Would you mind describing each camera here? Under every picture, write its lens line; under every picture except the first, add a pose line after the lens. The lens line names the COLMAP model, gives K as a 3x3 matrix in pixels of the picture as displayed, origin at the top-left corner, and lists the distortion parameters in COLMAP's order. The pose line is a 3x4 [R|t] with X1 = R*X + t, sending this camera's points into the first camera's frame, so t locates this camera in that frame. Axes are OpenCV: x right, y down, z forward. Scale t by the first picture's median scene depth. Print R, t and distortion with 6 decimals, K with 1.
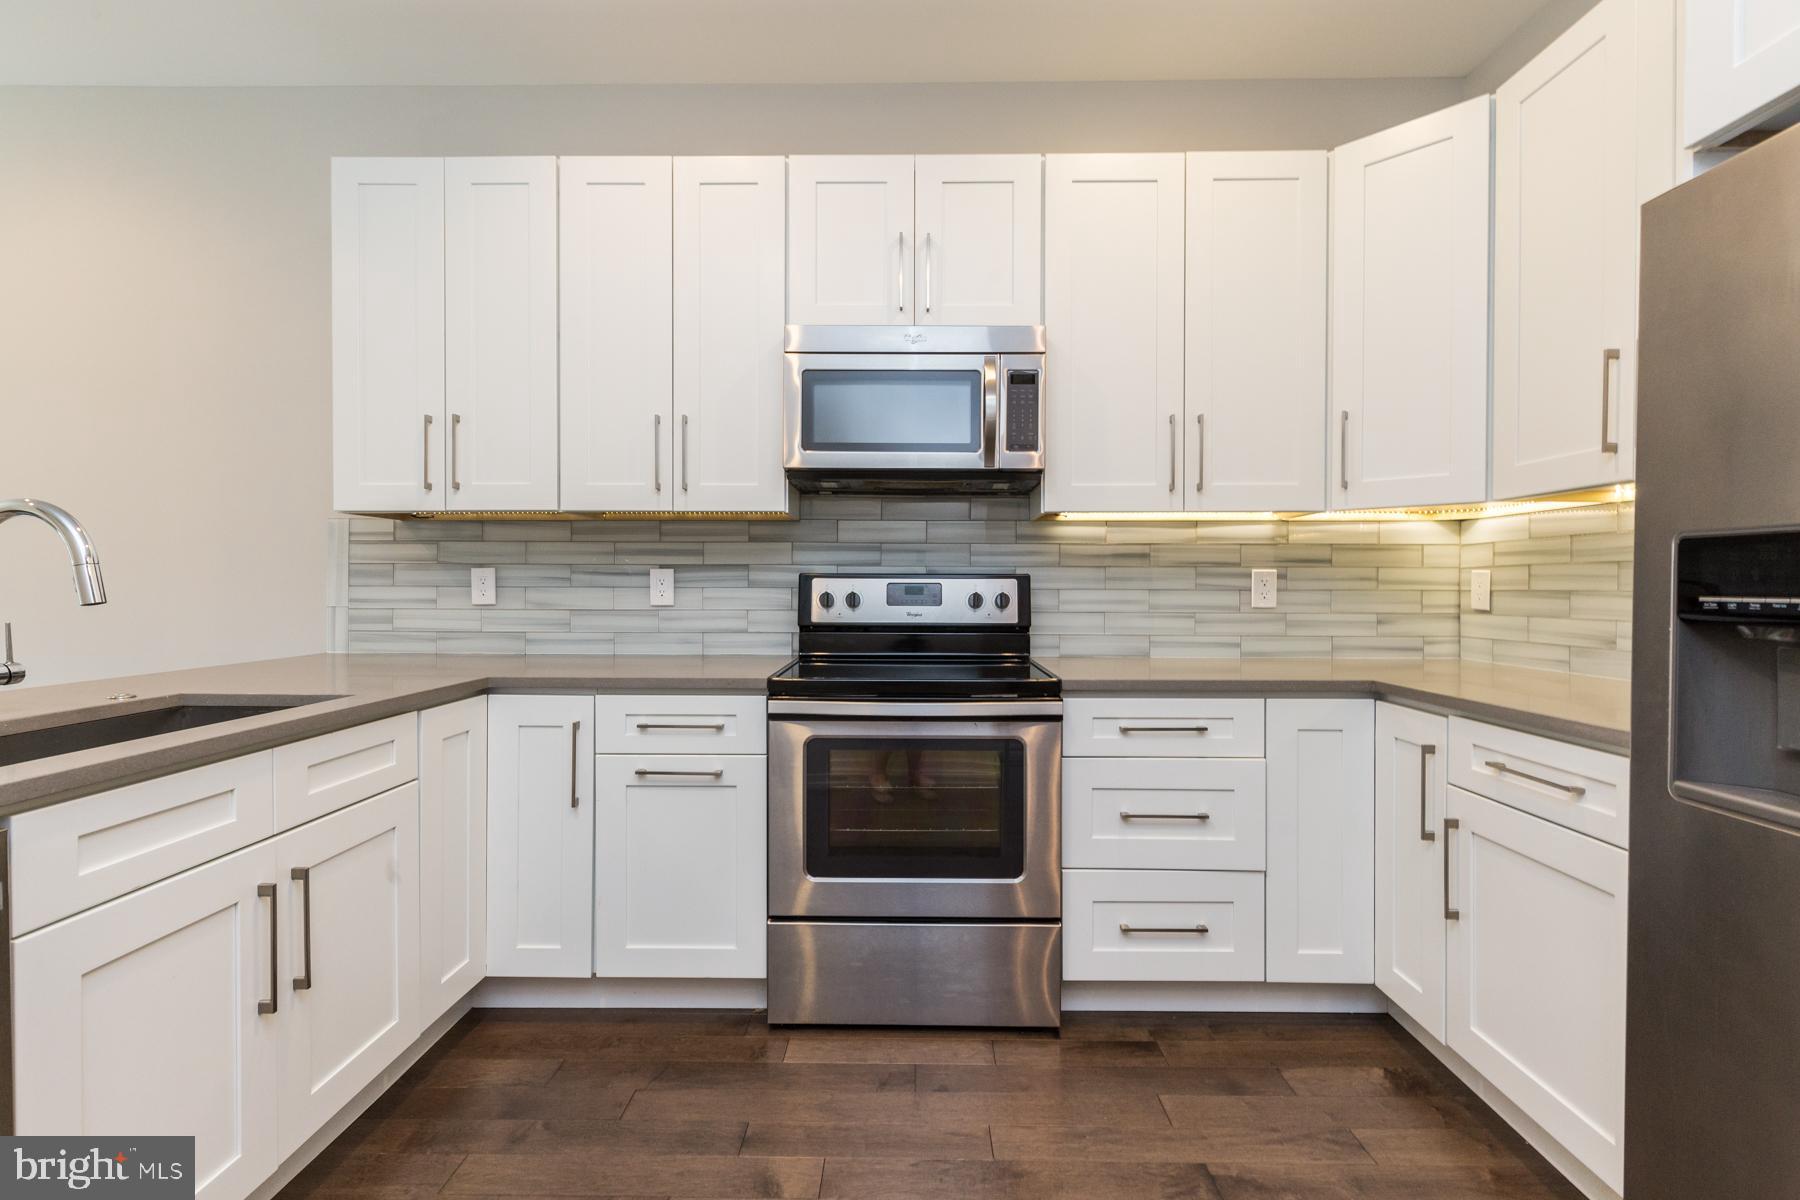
lens RADIAL K [[813.5, 0, 901.6], [0, 813.5, 589.9], [0, 0, 1]] dist [0.009117, -0.000078]
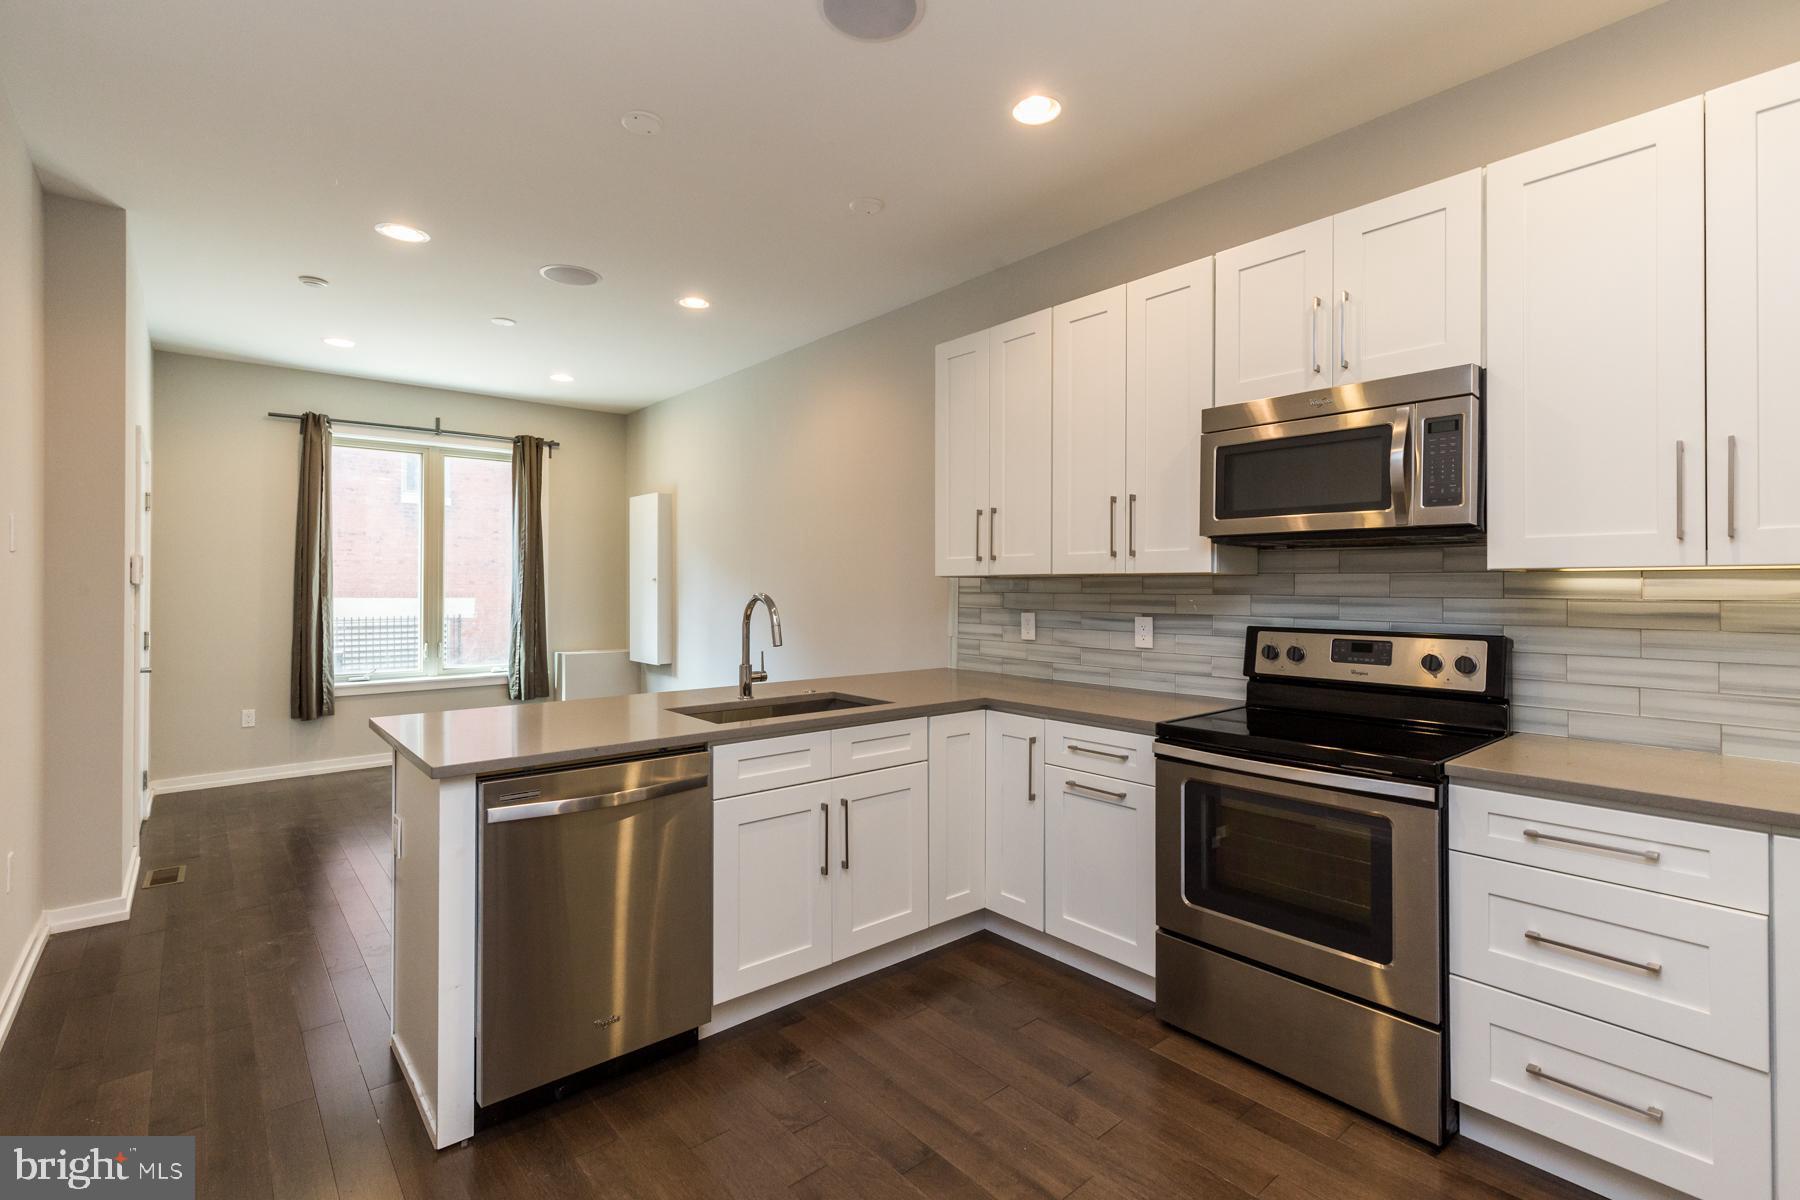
lens RADIAL K [[827.0, 0, 922.9], [0, 827.0, 583.4], [0, 0, 1]] dist [0.012645, 0.000018]
pose [[0.673708, -0.003356, -0.738990, 0.399772], [-0.006920, 0.999917, -0.010850, -0.062552], [0.738965, 0.012424, 0.673629, -0.049739]]
